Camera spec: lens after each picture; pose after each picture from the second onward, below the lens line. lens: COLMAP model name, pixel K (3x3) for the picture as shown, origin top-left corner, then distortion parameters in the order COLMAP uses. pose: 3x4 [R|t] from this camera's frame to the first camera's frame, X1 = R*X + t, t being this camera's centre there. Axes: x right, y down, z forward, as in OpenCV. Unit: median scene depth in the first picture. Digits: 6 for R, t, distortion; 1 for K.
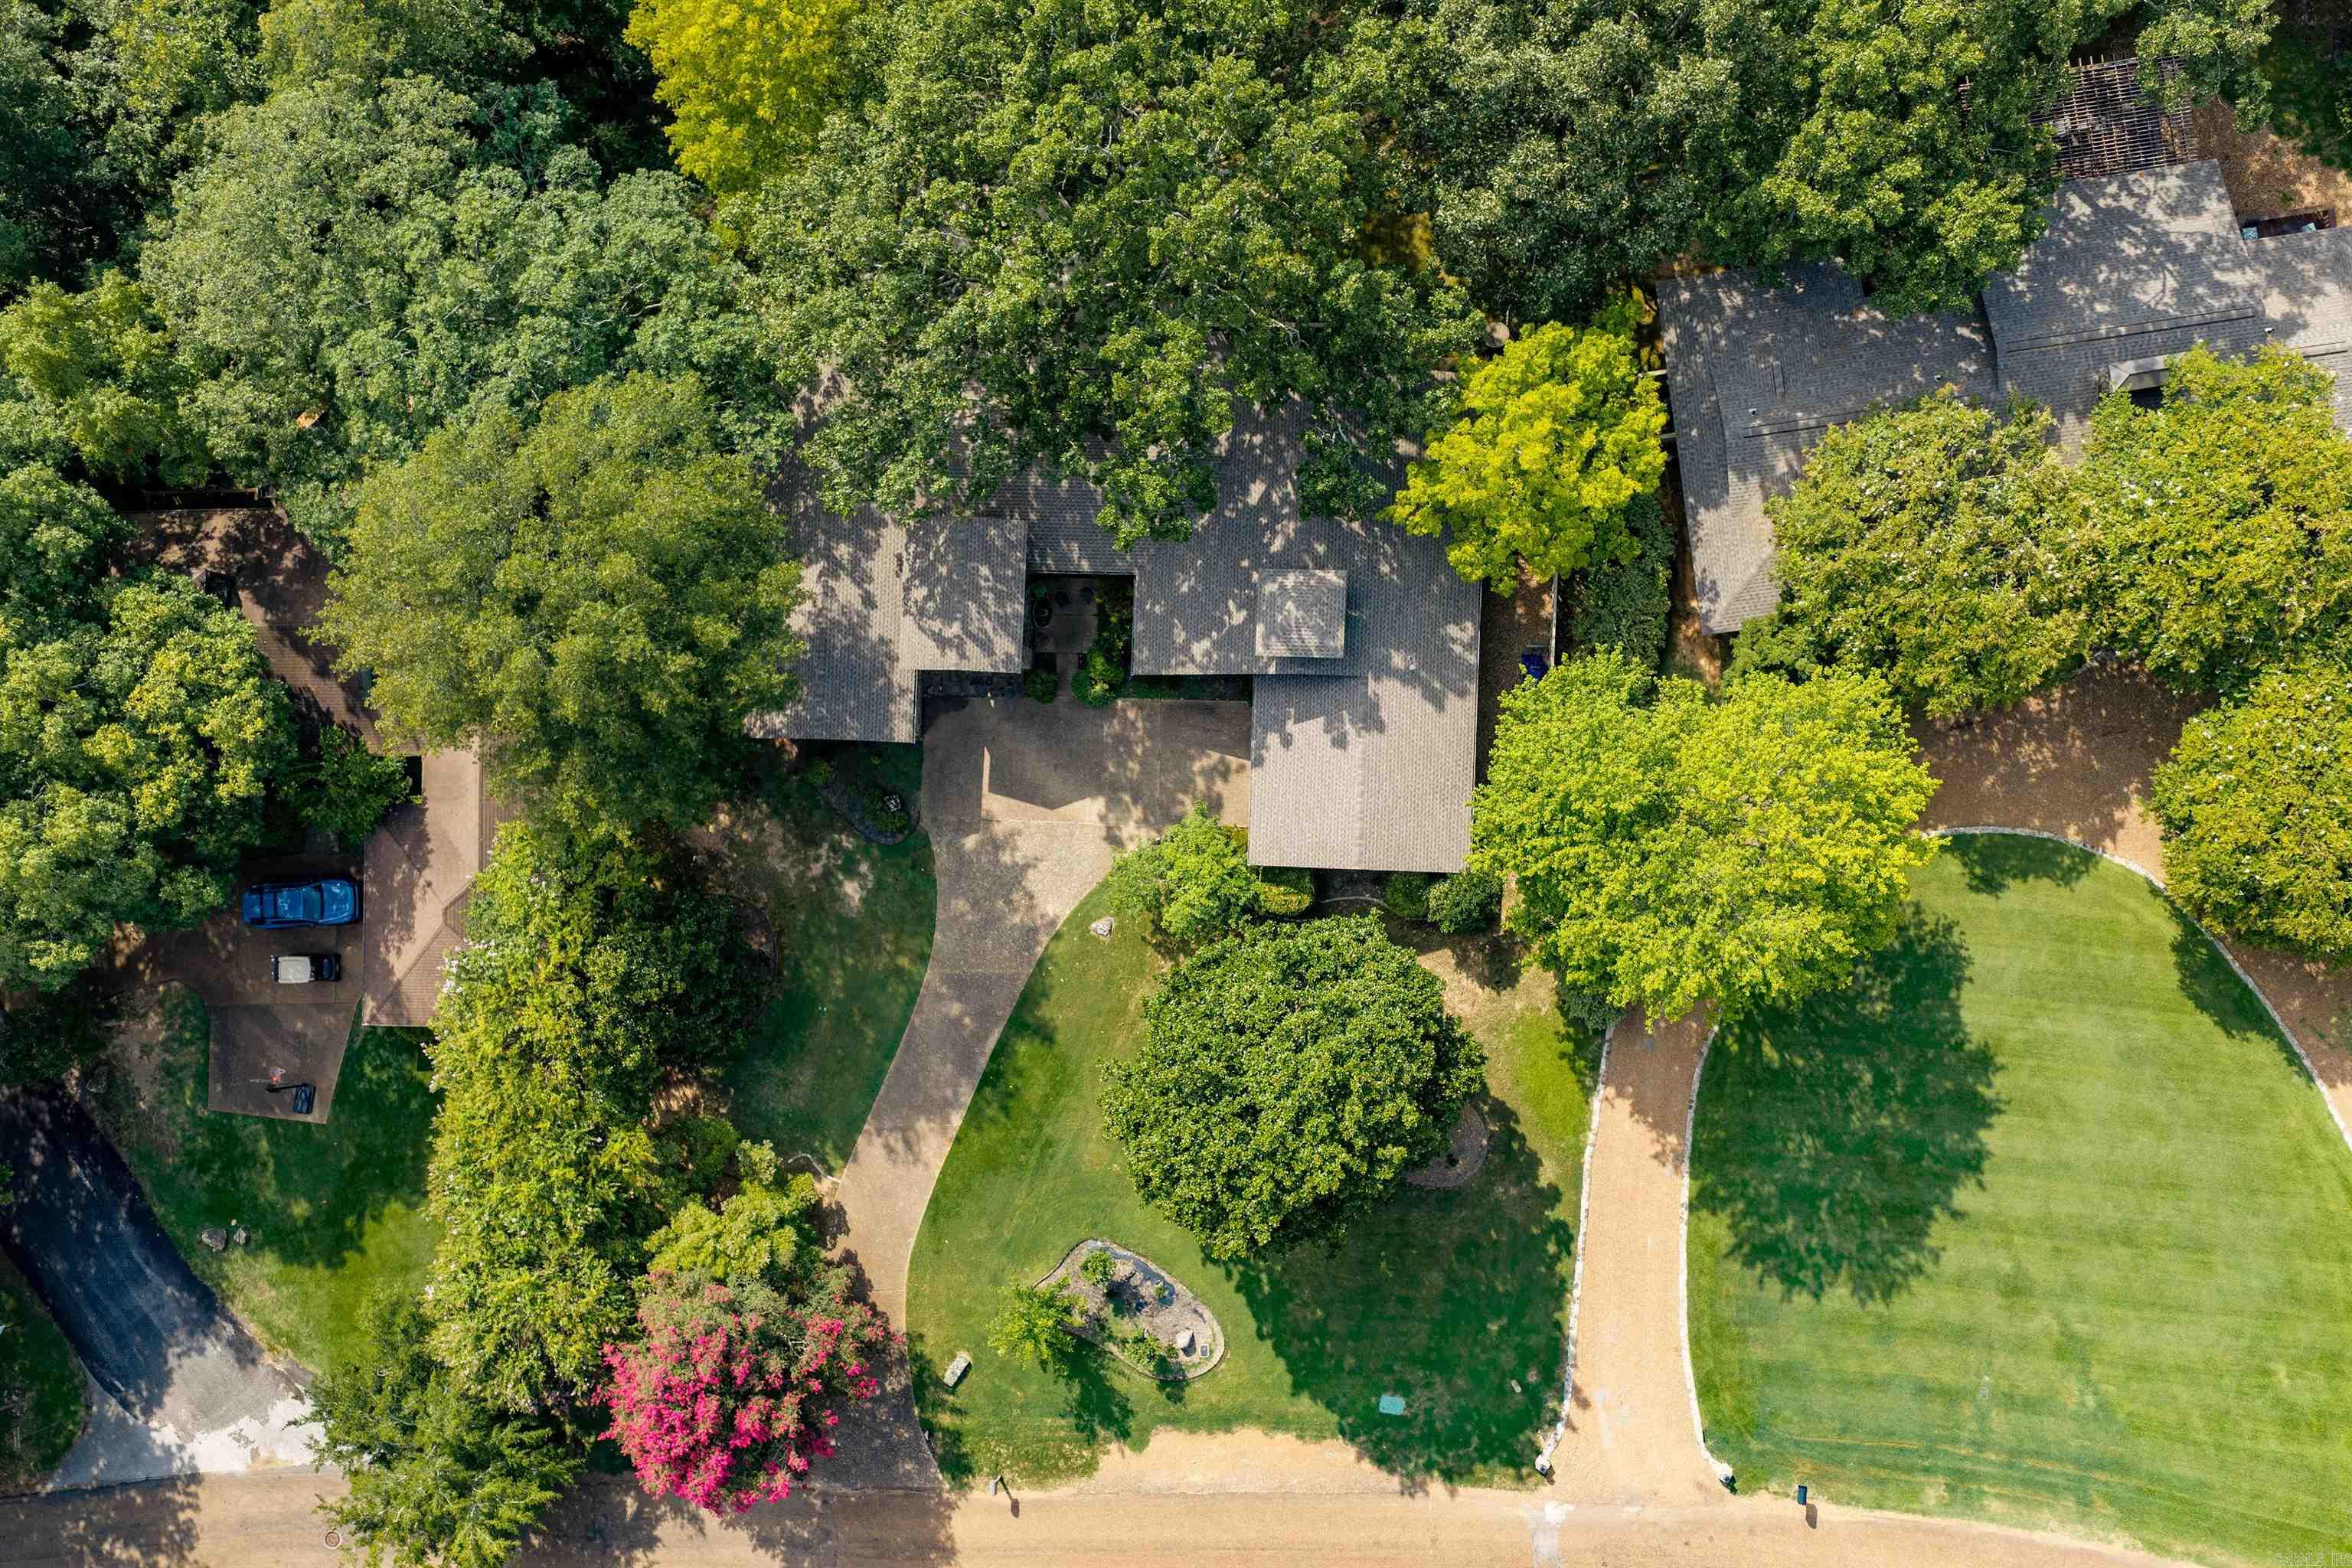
lens RADIAL K [[1914.8, 0, 1185.2], [0, 1914.8, 783.4], [0, 0, 1]] dist [0.016590, -0.031153]
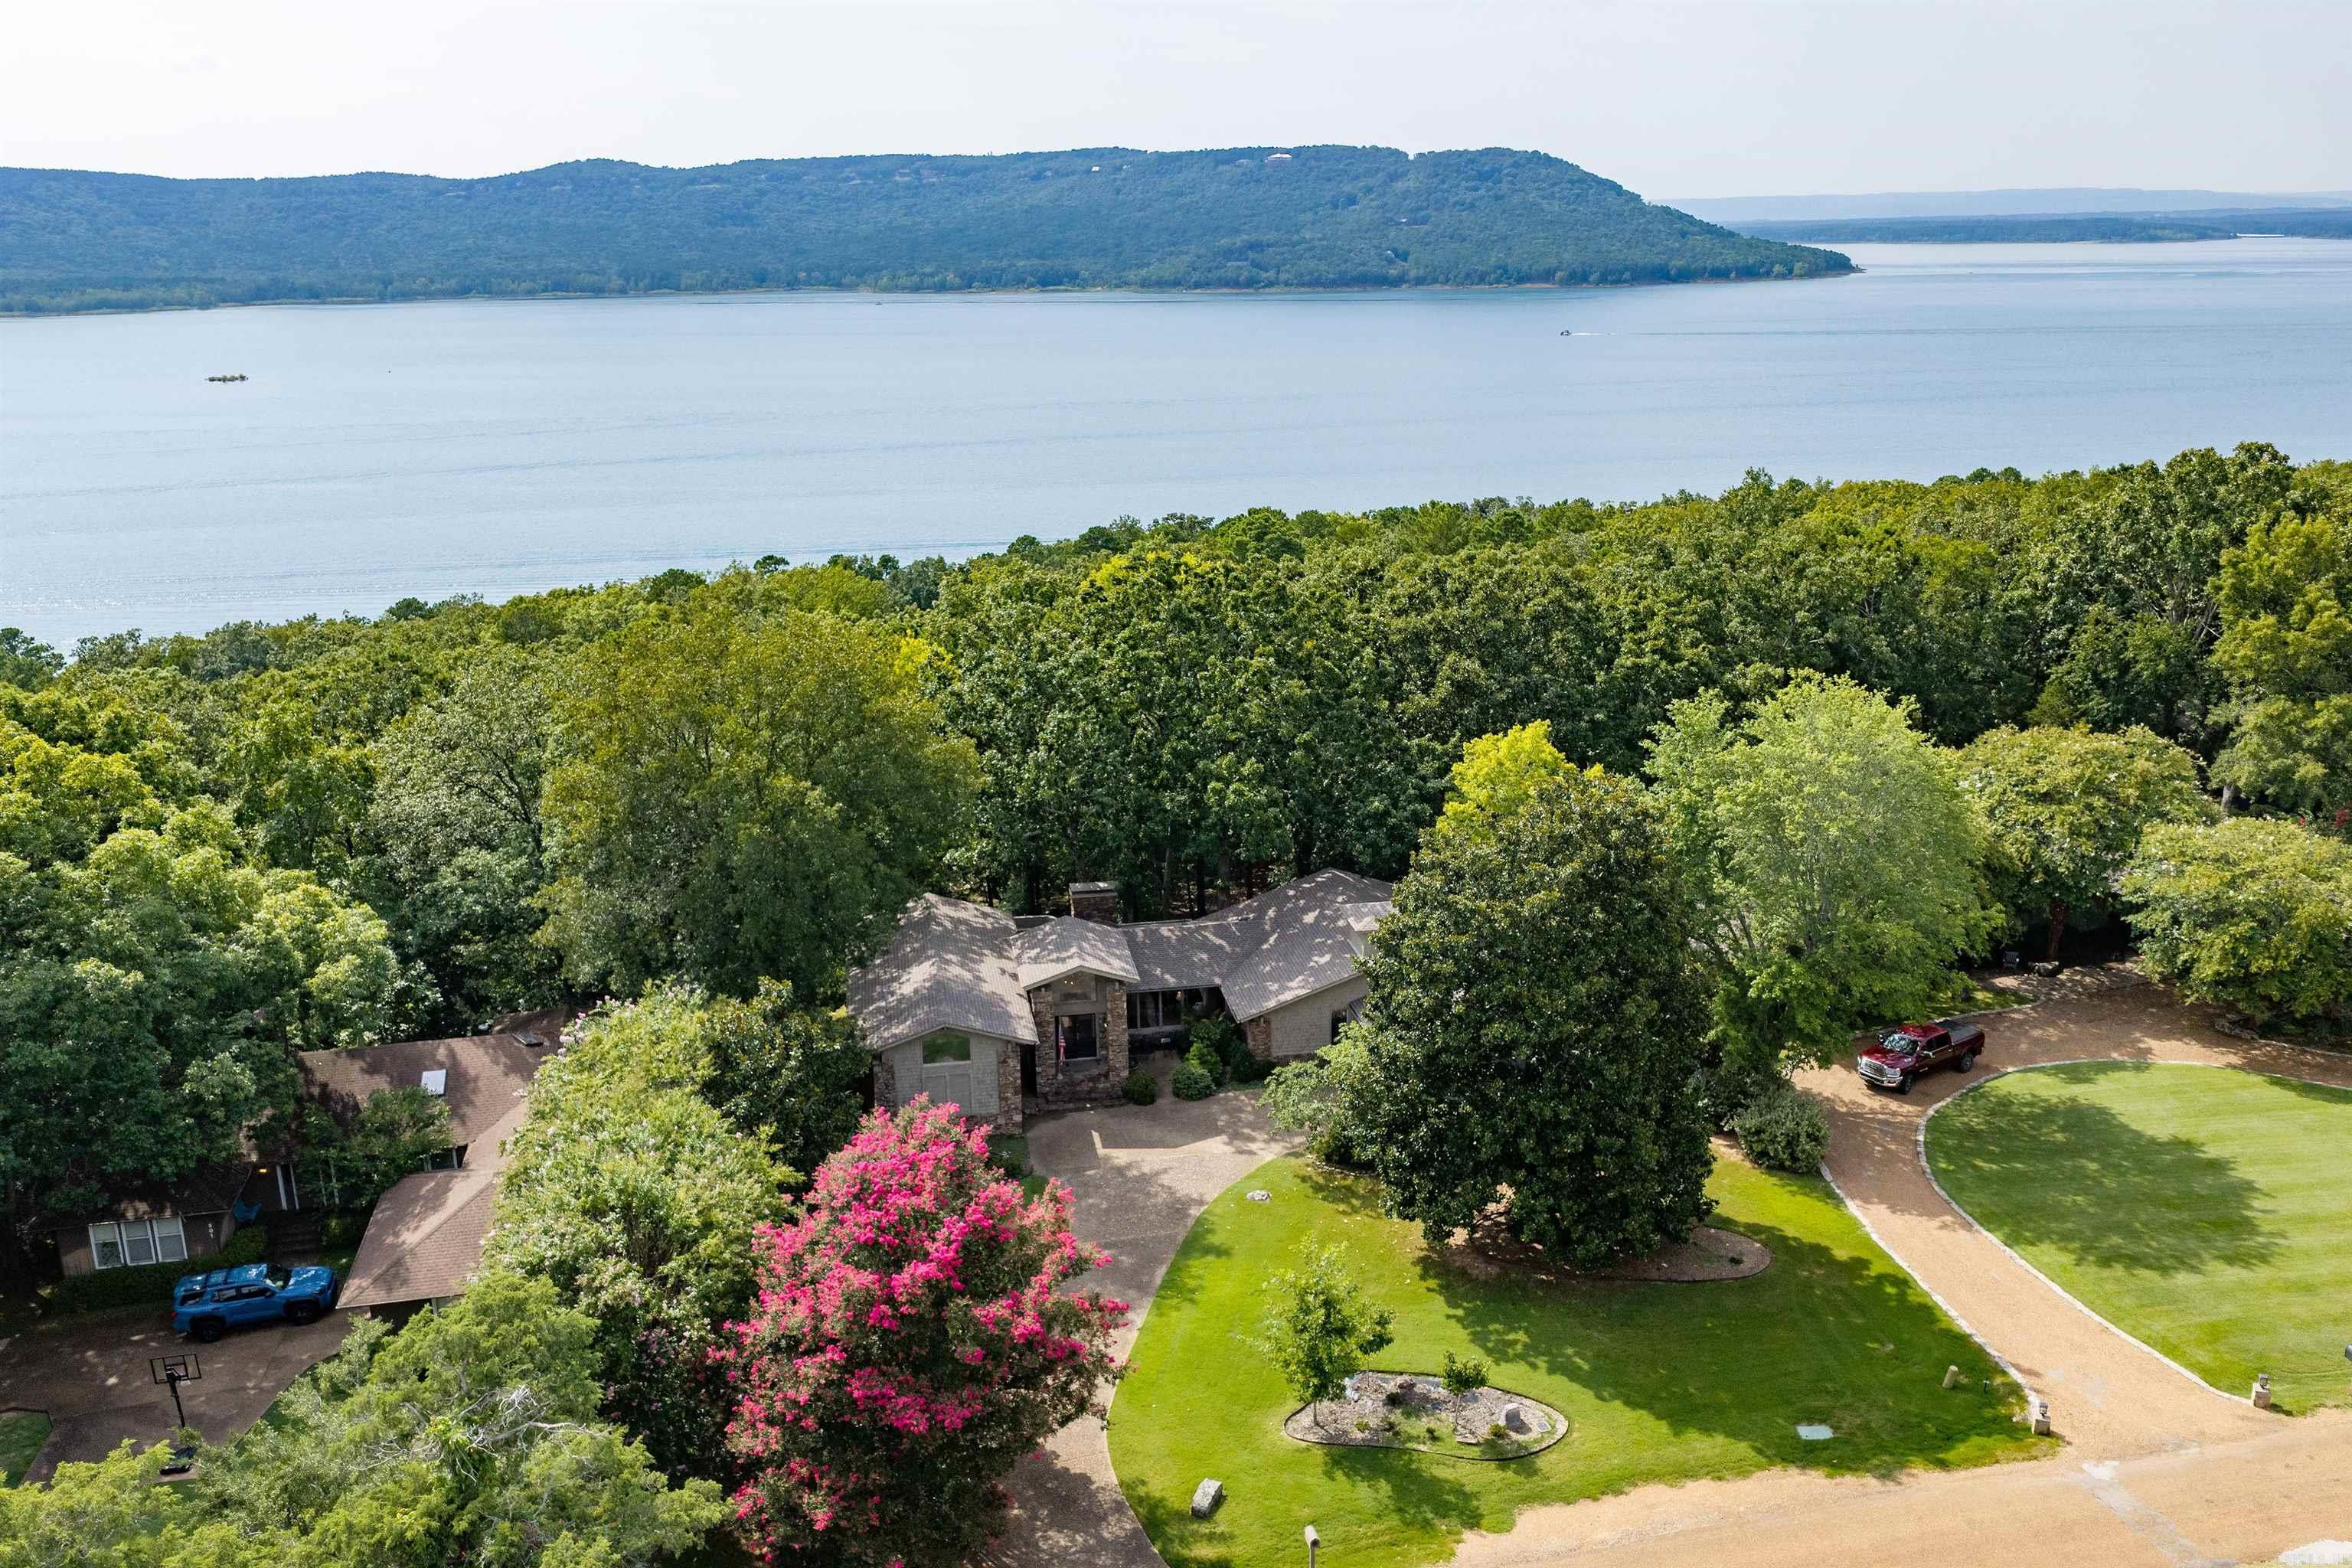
lens RADIAL K [[1914.8, 0, 1169.2], [0, 1914.8, 786.9], [0, 0, 1]] dist [0.016590, -0.031153]
pose [[0.976942, 0.036050, 0.210441, -0.286359], [0.189534, 0.307340, -0.932534, 0.867989], [-0.098294, 0.950917, 0.293420, 0.577164]]
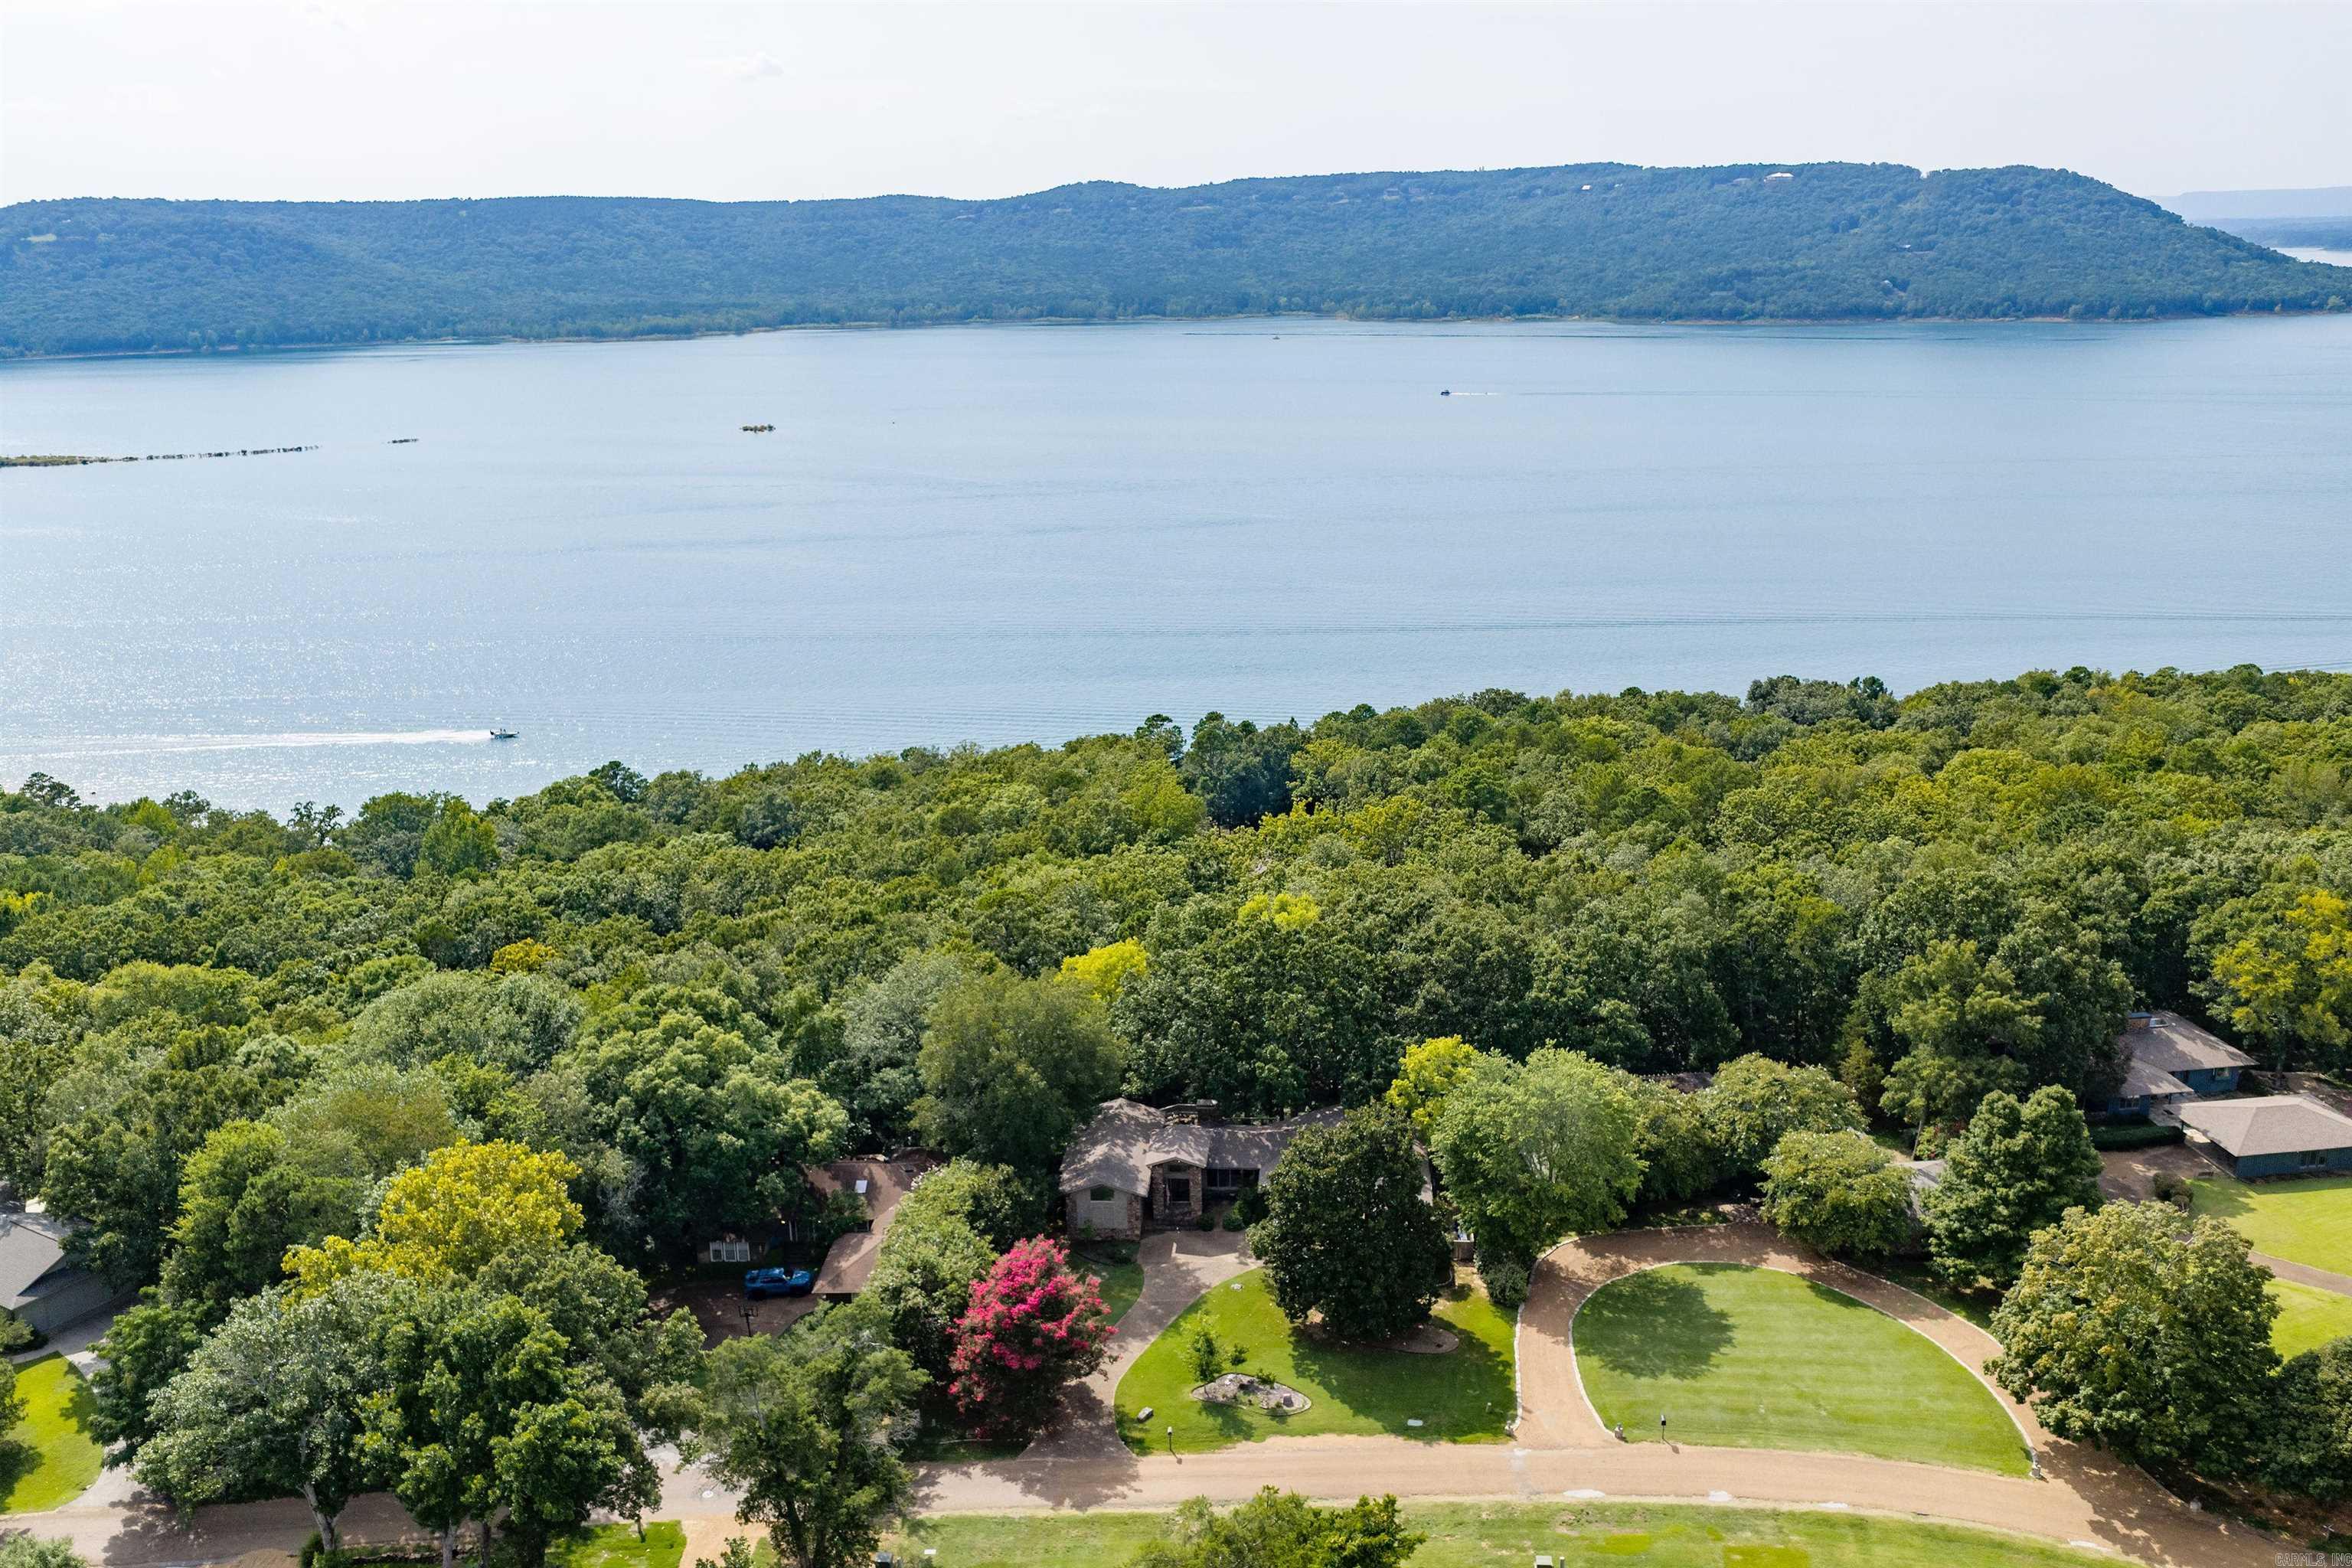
lens RADIAL K [[1914.8, 0, 1193.2], [0, 1914.8, 802.2], [0, 0, 1]] dist [0.016590, -0.031153]
pose [[0.995433, 0.095110, -0.008197, -0.116349], [-0.037216, 0.307565, -0.950799, 1.708384], [-0.087910, 0.946762, 0.309700, 0.009240]]
